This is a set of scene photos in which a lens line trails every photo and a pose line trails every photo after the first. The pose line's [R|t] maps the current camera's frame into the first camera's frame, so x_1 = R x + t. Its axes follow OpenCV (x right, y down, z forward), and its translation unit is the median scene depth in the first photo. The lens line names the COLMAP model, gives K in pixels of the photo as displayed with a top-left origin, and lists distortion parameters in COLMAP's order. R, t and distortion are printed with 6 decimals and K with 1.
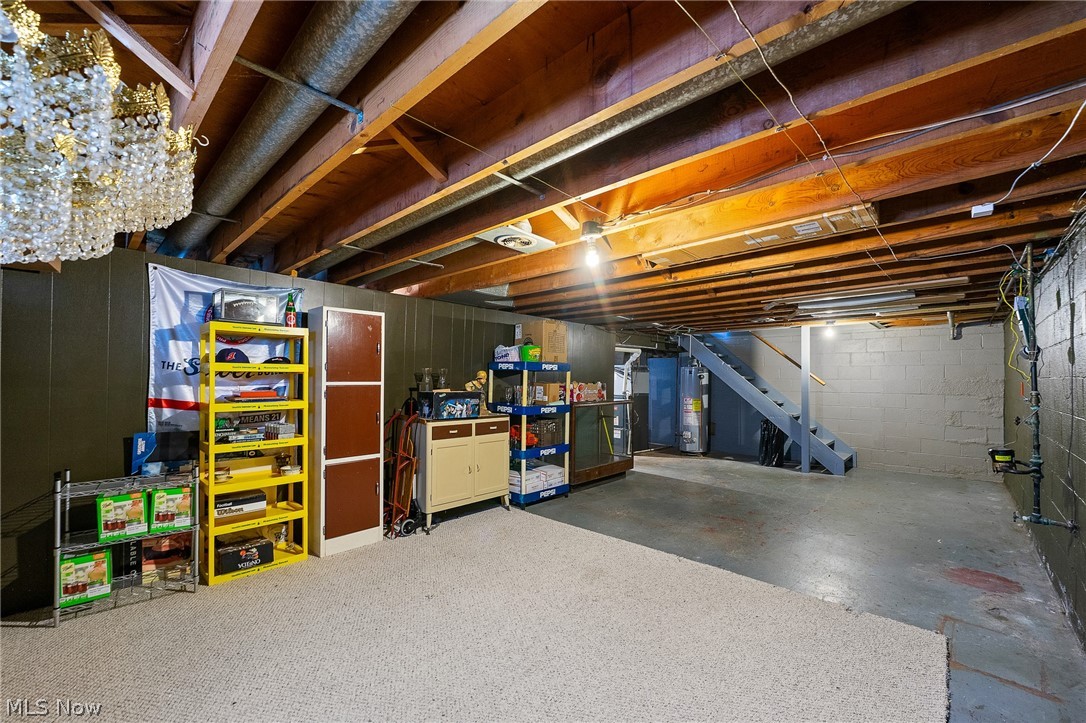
lens RADIAL K [[436.6, 0, 551.0], [0, 436.6, 362.8], [0, 0, 1]] dist [-0.004997, -0.000174]
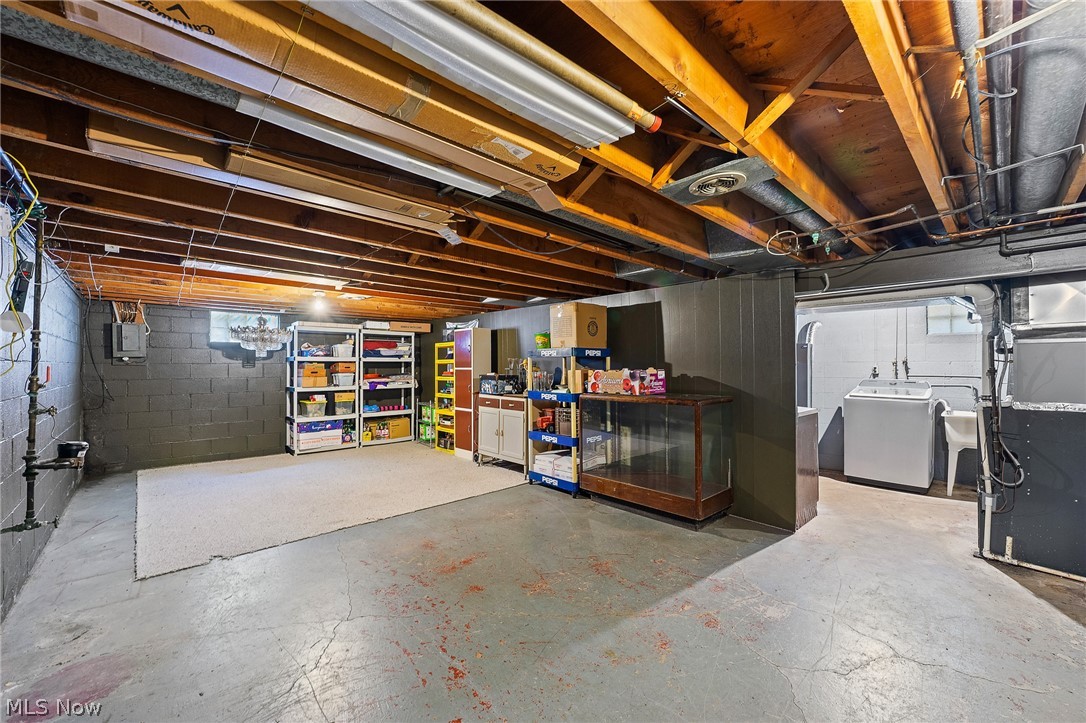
lens RADIAL K [[436.6, 0, 551.0], [0, 436.6, 362.8], [0, 0, 1]] dist [-0.004997, -0.000174]
pose [[-0.070845, -0.012977, -0.997403, 0.994398], [0.038210, 0.999146, -0.015714, 0.048727], [0.996755, -0.039224, -0.070289, 1.098642]]
